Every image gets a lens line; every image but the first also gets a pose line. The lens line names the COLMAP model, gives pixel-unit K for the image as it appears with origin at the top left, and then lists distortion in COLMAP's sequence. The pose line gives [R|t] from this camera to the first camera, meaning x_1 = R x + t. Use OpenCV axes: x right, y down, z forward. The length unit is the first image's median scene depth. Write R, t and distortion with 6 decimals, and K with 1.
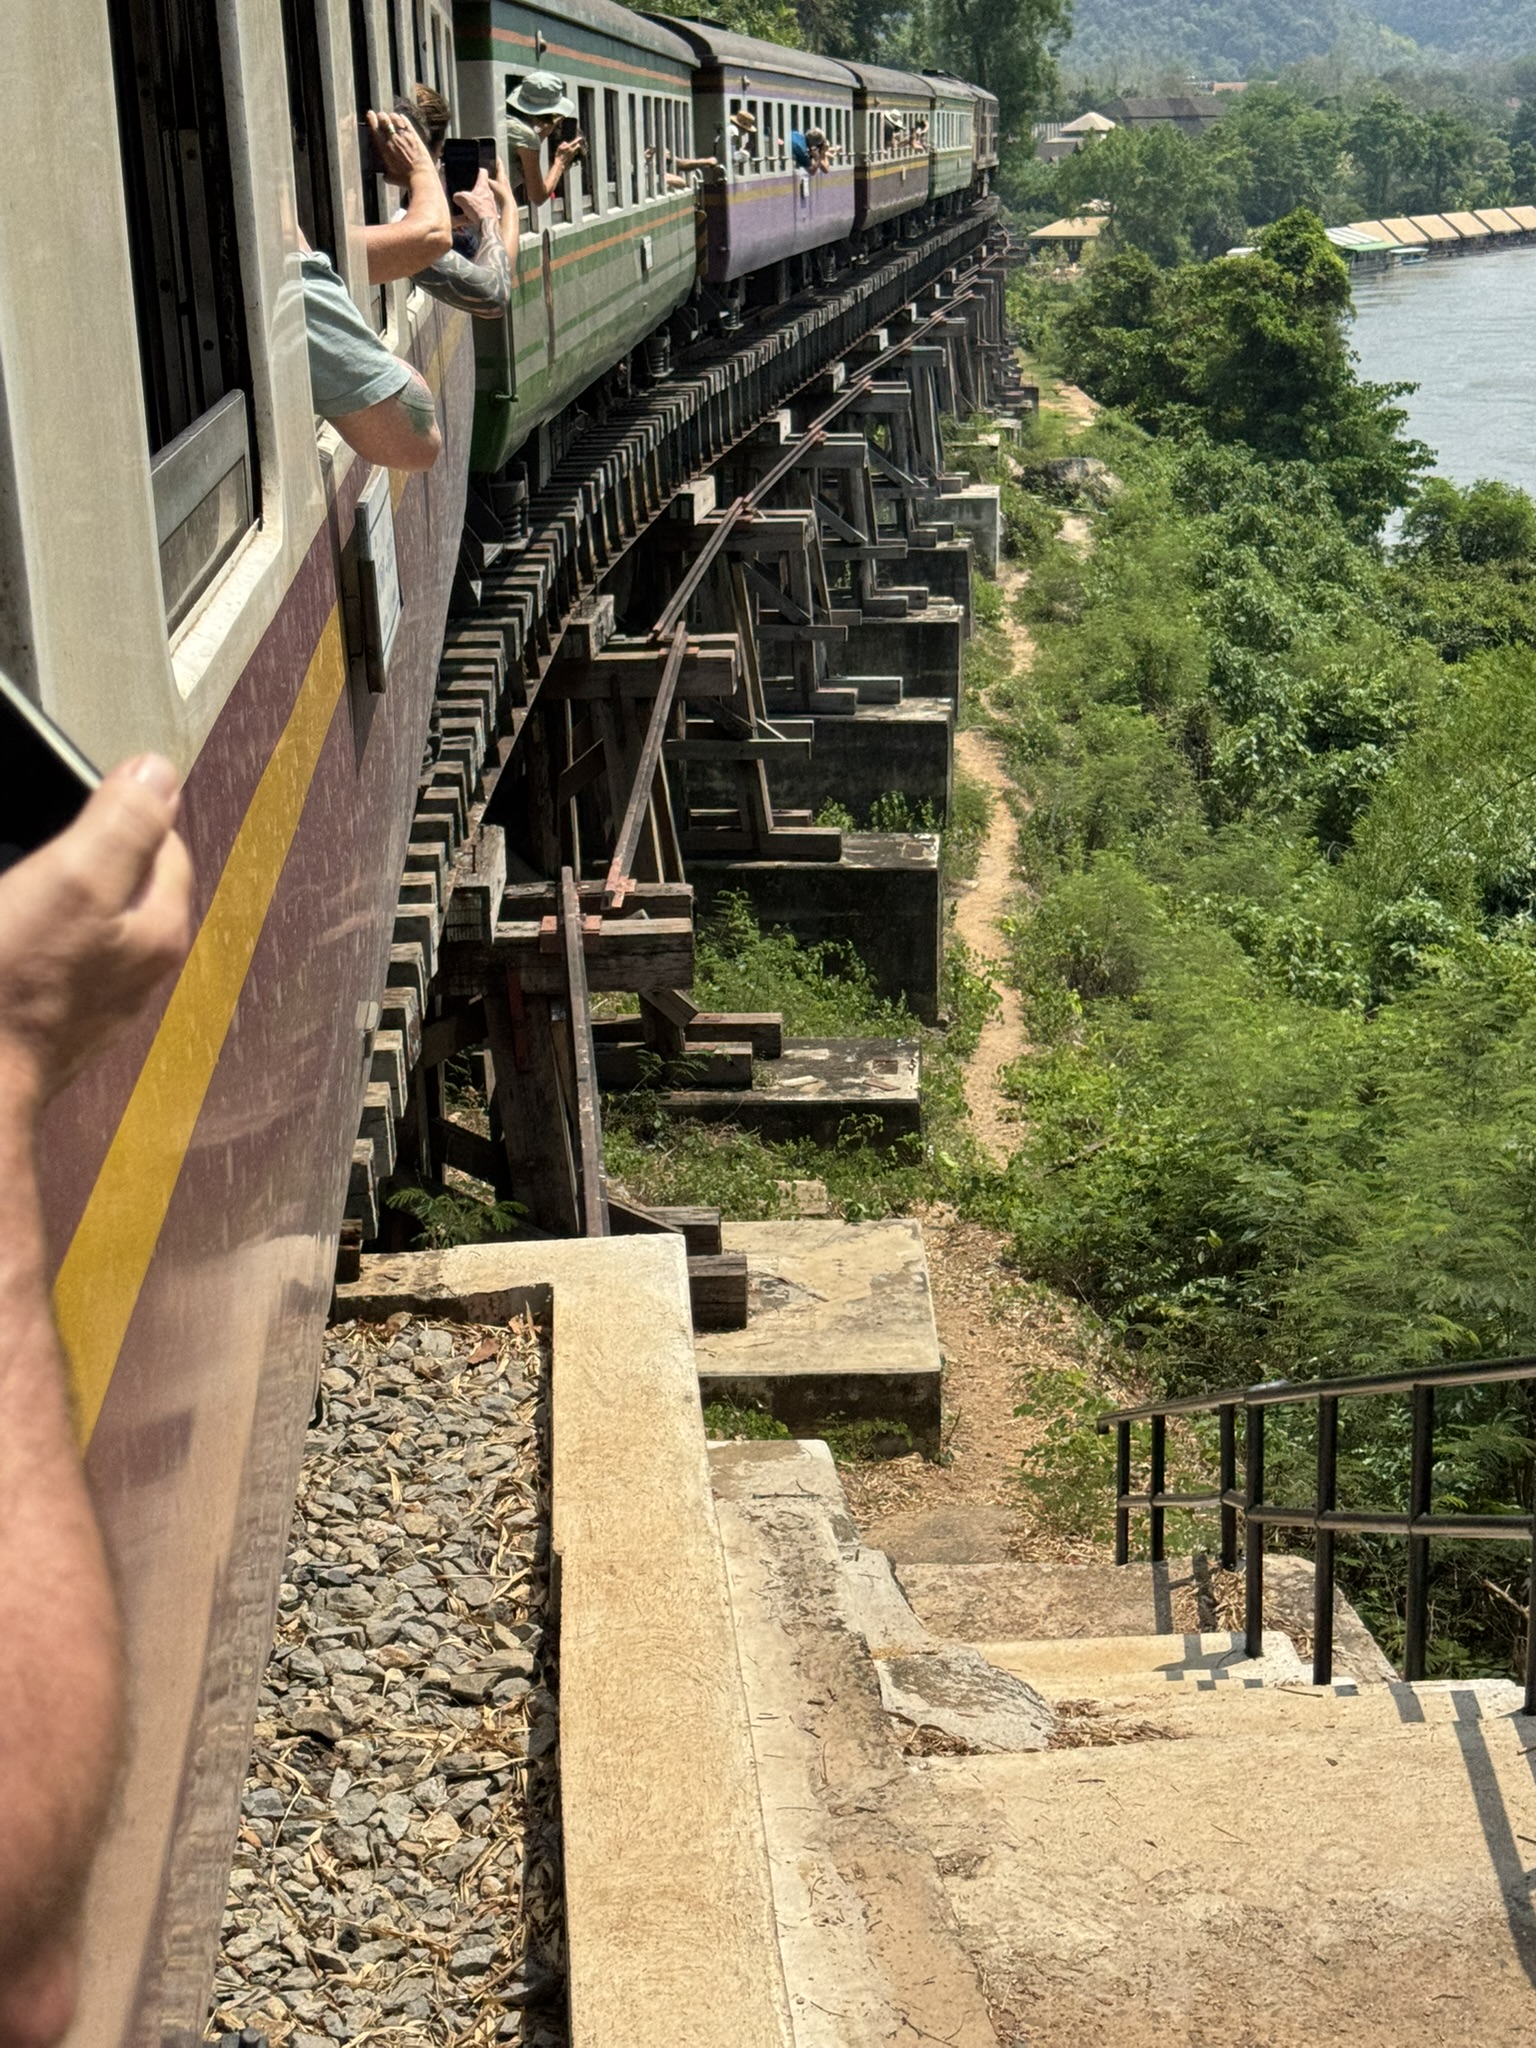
lens RADIAL K [[3100.7, 0, 765.7], [0, 3100.7, 1019.1], [0, 0, 1]] dist [0.120863, 0.000000]
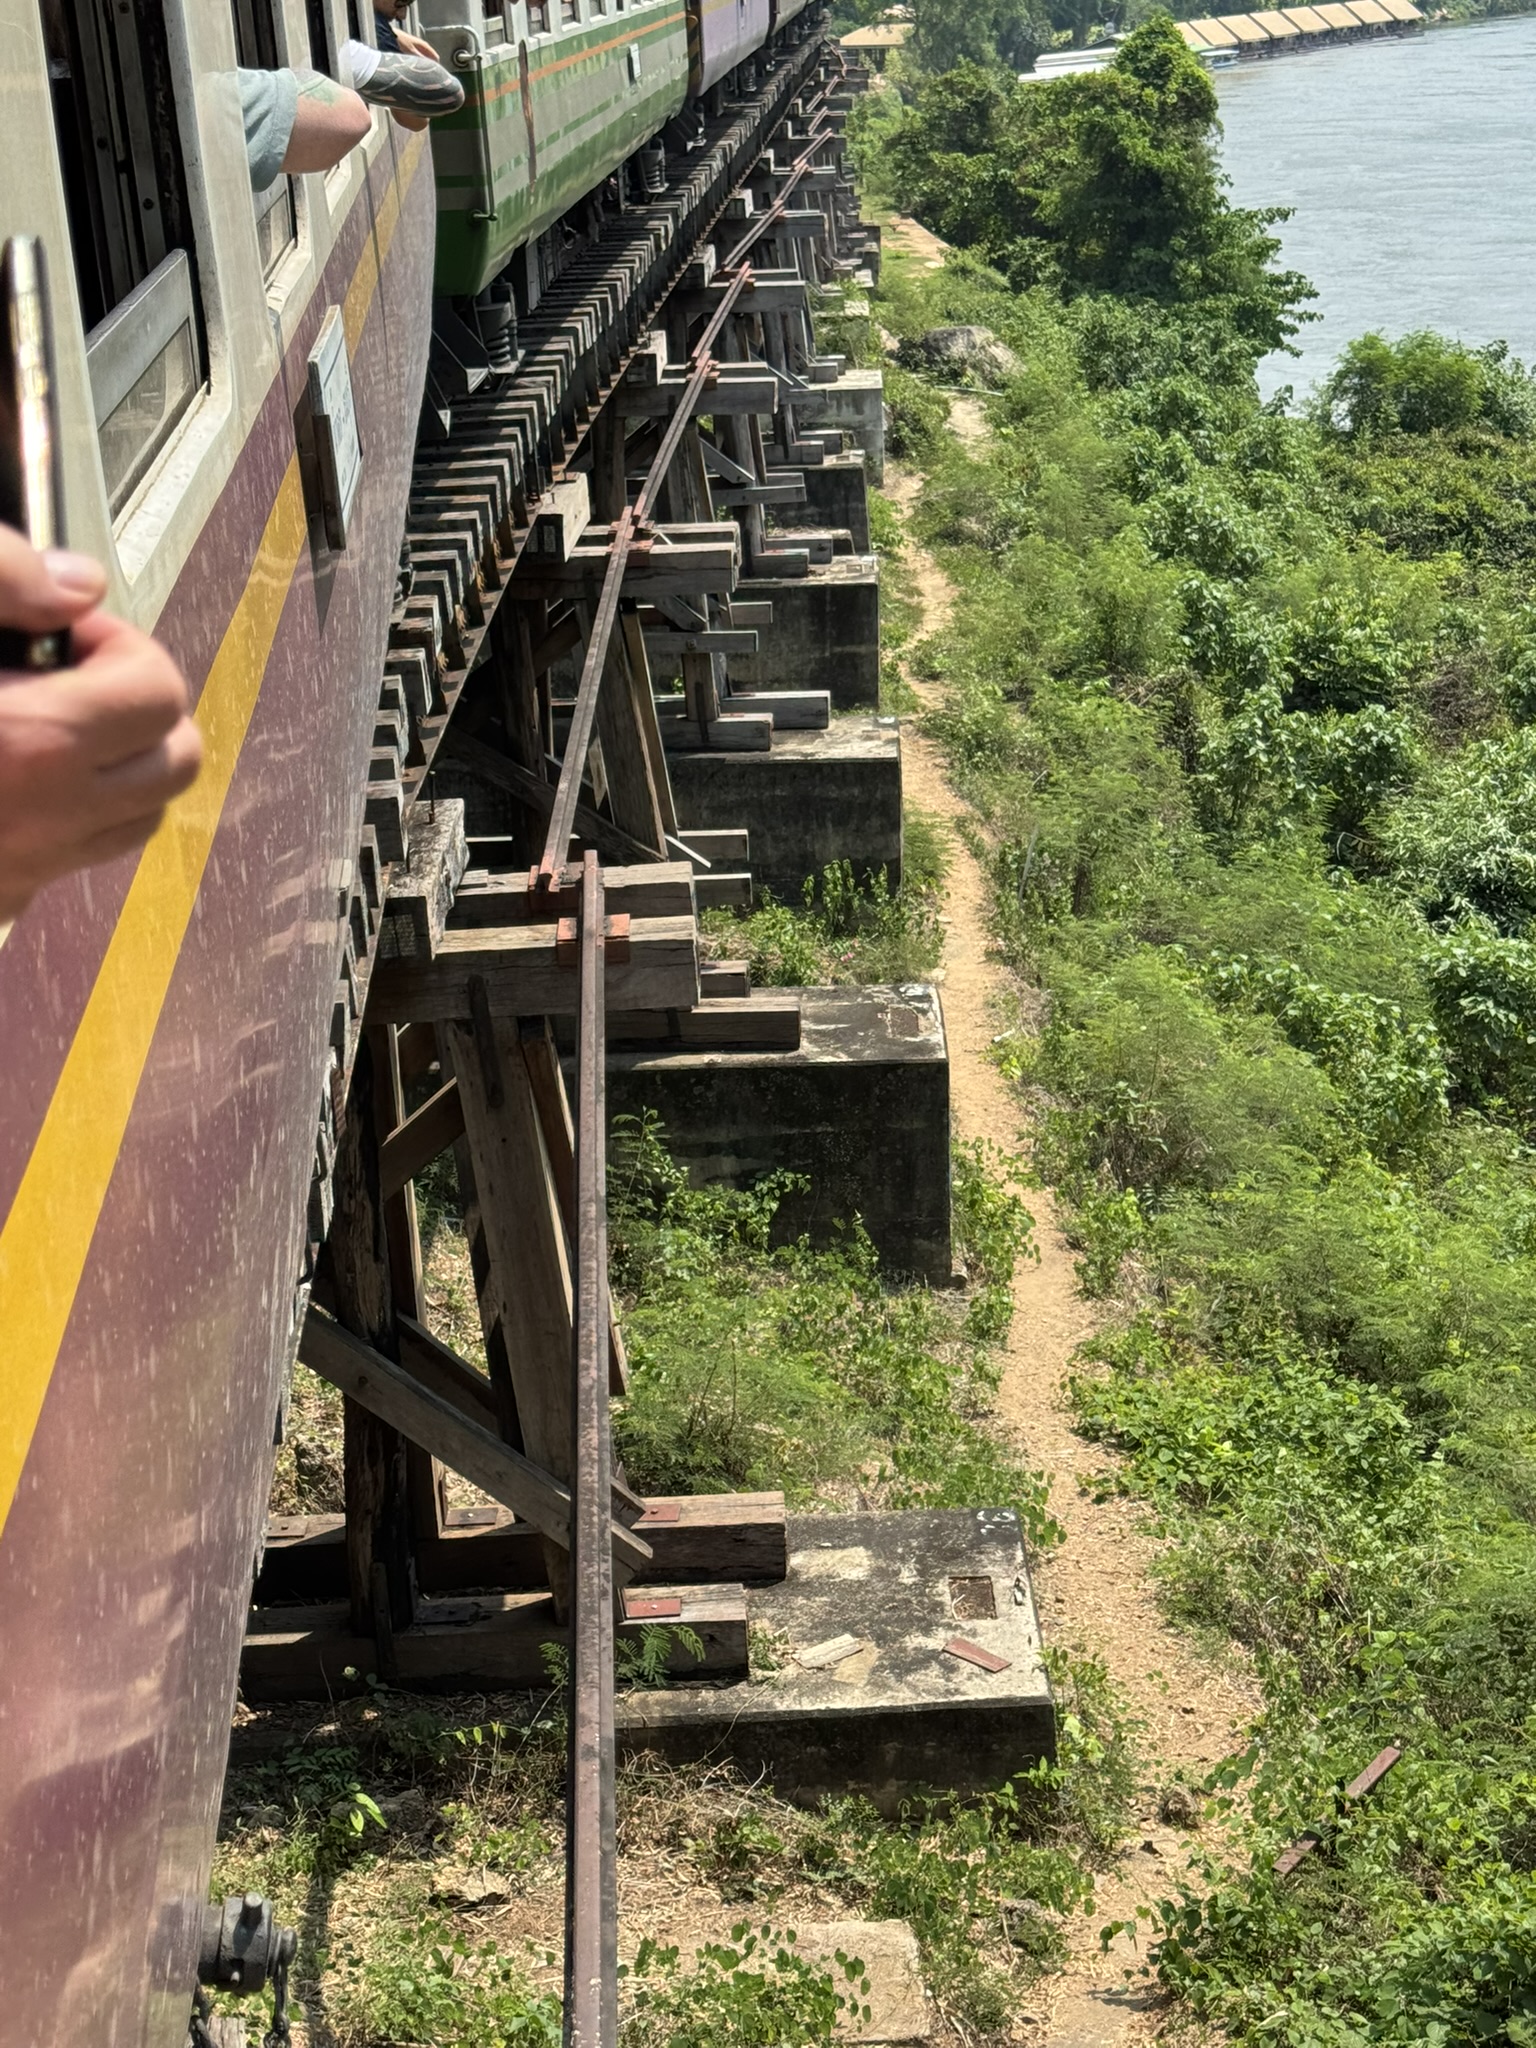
lens RADIAL K [[3100.7, 0, 767.6], [0, 3100.7, 1030.6], [0, 0, 1]] dist [0.120863, 0.000000]
pose [[0.997490, -0.040748, 0.057906, -0.014091], [0.037277, 0.997514, 0.059802, -0.062305], [-0.060198, -0.057494, 0.996529, 0.217959]]
